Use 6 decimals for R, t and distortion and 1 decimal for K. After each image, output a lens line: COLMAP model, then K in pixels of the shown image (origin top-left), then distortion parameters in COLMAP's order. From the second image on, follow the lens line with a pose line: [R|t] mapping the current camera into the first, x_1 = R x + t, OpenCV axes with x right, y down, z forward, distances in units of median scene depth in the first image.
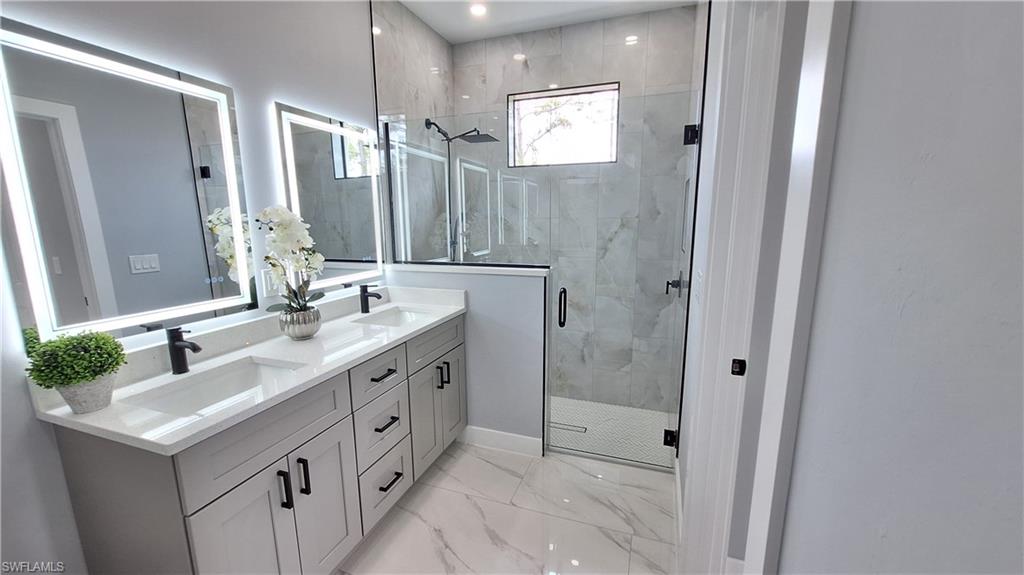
lens RADIAL K [[403.2, 0, 509.4], [0, 403.2, 291.6], [0, 0, 1]] dist [-0.001283, 0.000151]
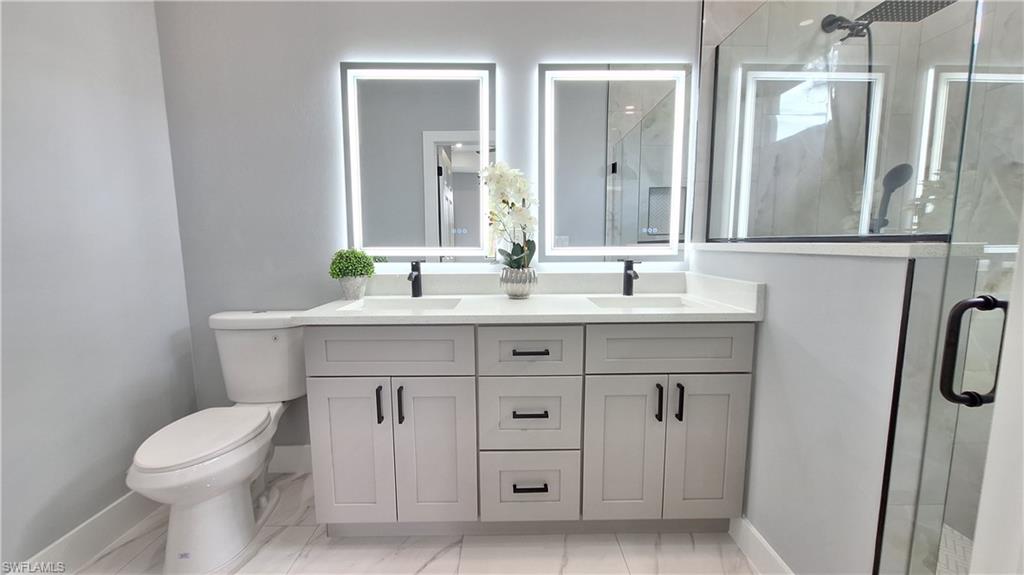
lens RADIAL K [[403.2, 0, 509.4], [0, 403.2, 291.6], [0, 0, 1]] dist [-0.001283, 0.000151]
pose [[0.362422, 0.117218, -0.924613, 0.315042], [-0.159629, 0.985207, 0.062329, 0.032038], [0.918242, 0.125006, 0.375773, 0.494177]]
